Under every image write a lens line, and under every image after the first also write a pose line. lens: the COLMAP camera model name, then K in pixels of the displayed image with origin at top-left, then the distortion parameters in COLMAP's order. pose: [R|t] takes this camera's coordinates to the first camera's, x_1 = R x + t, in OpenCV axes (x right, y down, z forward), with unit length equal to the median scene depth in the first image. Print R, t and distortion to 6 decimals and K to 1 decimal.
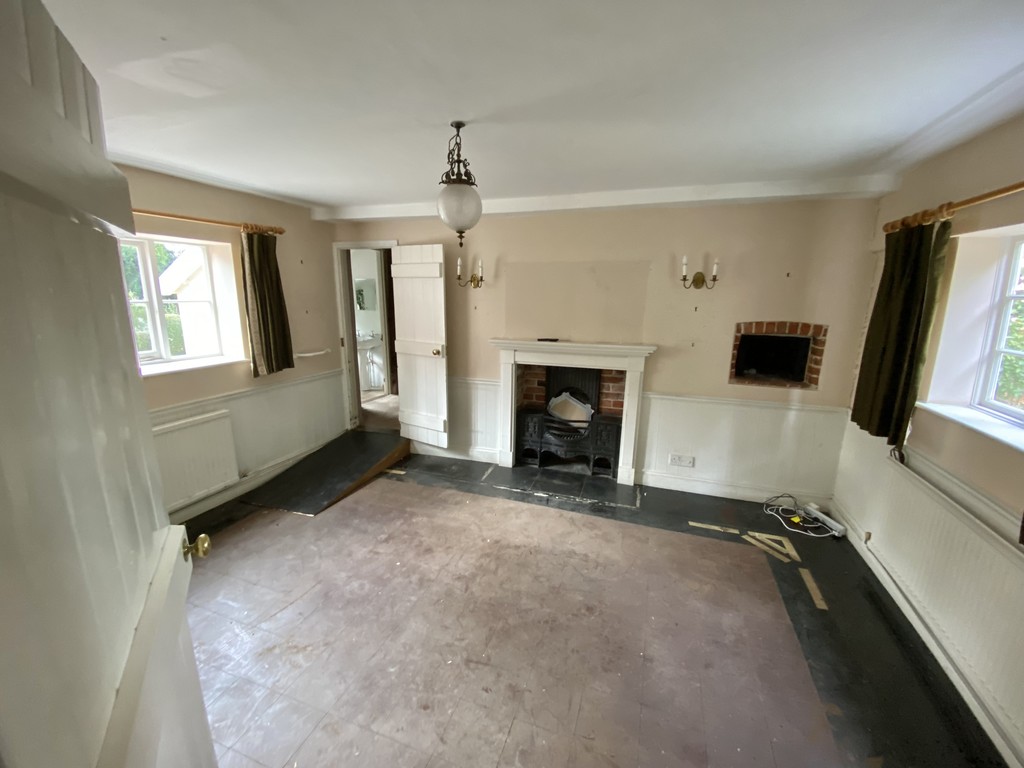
lens RADIAL K [[419.2, 0, 511.1], [0, 419.2, 382.8], [0, 0, 1]] dist [0.000168, -0.000142]
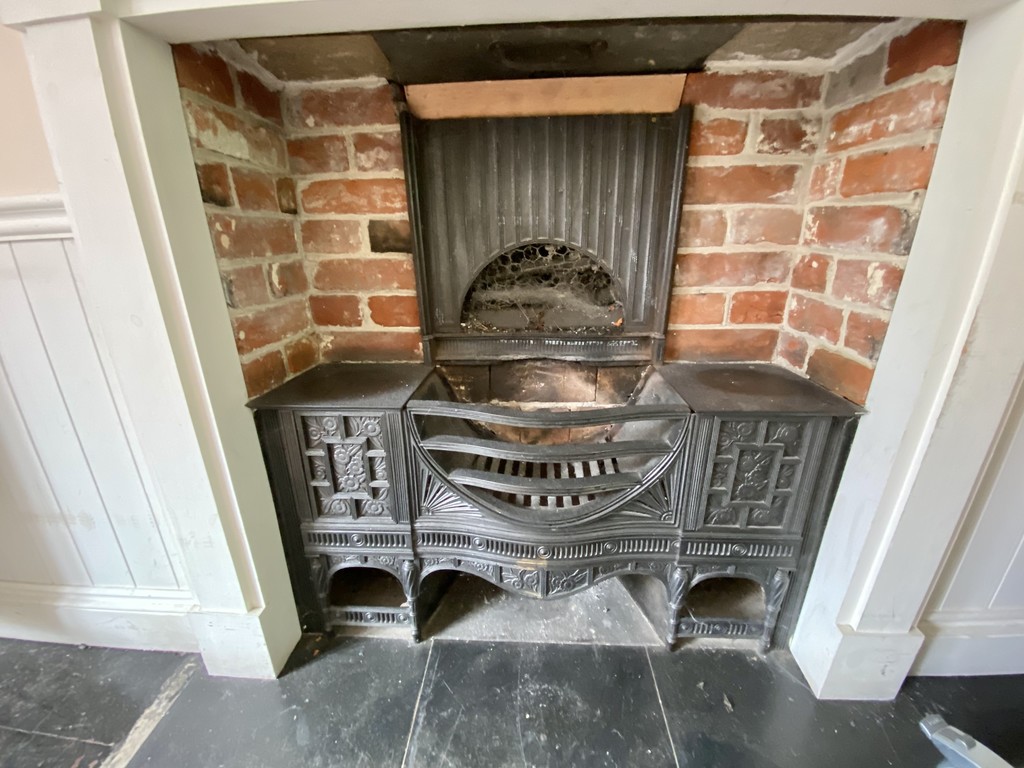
lens RADIAL K [[419.2, 0, 511.9], [0, 419.2, 381.4], [0, 0, 1]] dist [0.000168, -0.000142]
pose [[0.958845, -0.107355, 0.262854, 0.071448], [0.073081, 0.987887, 0.136888, 0.049460], [-0.274365, -0.112045, 0.955076, 0.808222]]
